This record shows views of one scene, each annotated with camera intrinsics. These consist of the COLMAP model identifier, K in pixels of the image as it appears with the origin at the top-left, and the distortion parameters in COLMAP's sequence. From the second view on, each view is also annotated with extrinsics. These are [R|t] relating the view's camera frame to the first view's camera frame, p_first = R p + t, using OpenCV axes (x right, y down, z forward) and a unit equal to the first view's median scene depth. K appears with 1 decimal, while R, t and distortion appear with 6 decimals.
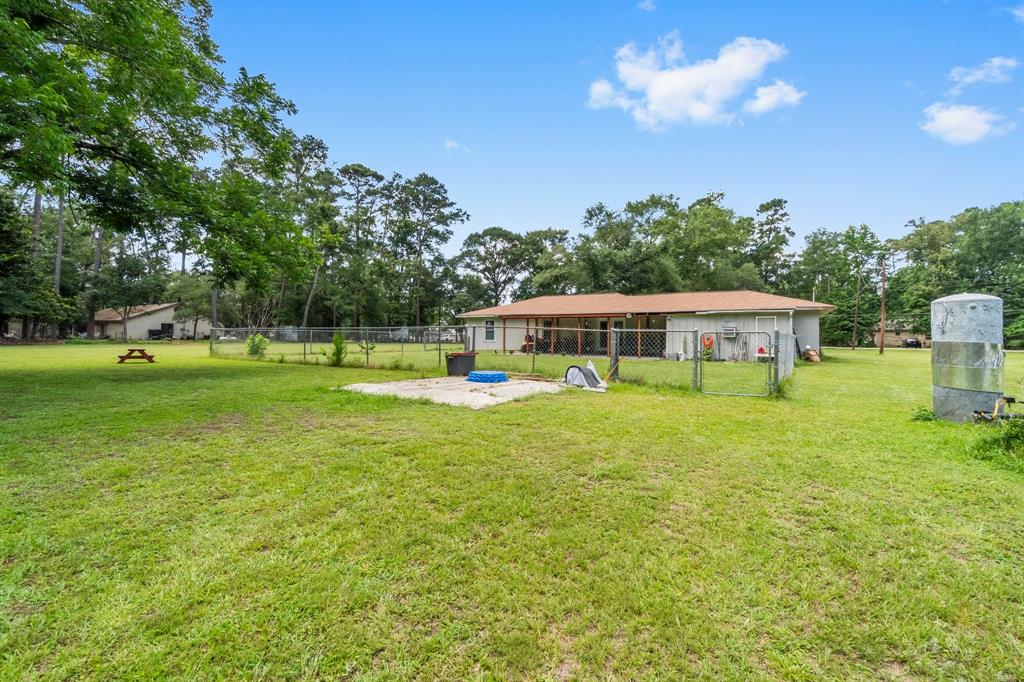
lens RADIAL K [[439.0, 0, 513.5], [0, 439.0, 339.1], [0, 0, 1]] dist [-0.006126, 0.001494]
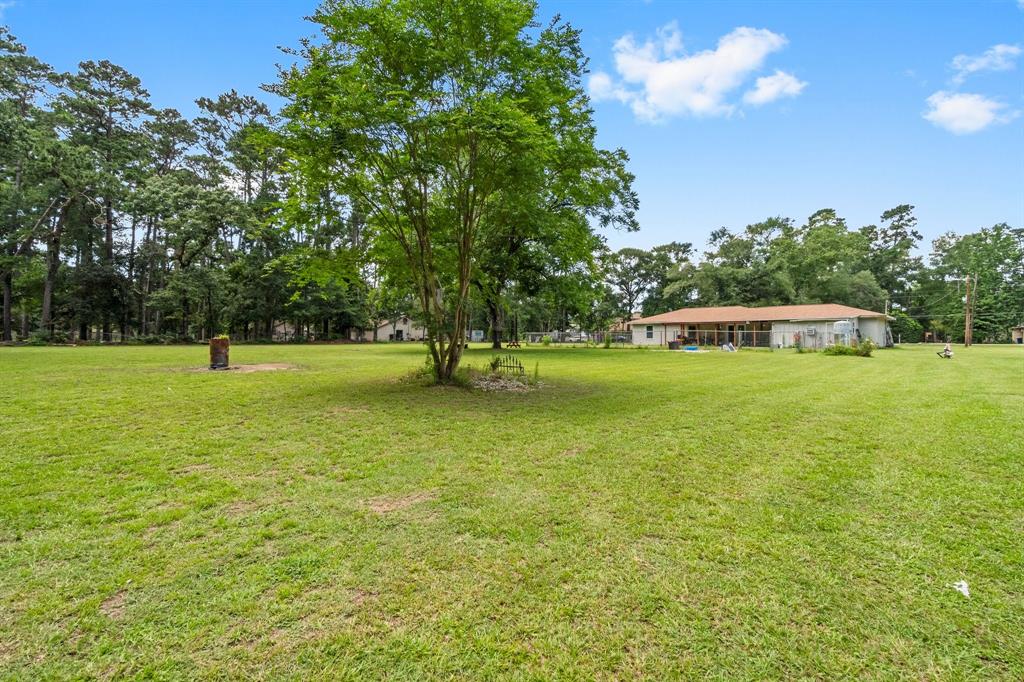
lens RADIAL K [[439.0, 0, 513.0], [0, 439.0, 334.3], [0, 0, 1]] dist [-0.006126, 0.001494]
pose [[0.969949, -0.010693, -0.243072, -0.073841], [0.006811, 0.999836, -0.016807, 0.005148], [0.243211, 0.014647, 0.969863, -0.311449]]
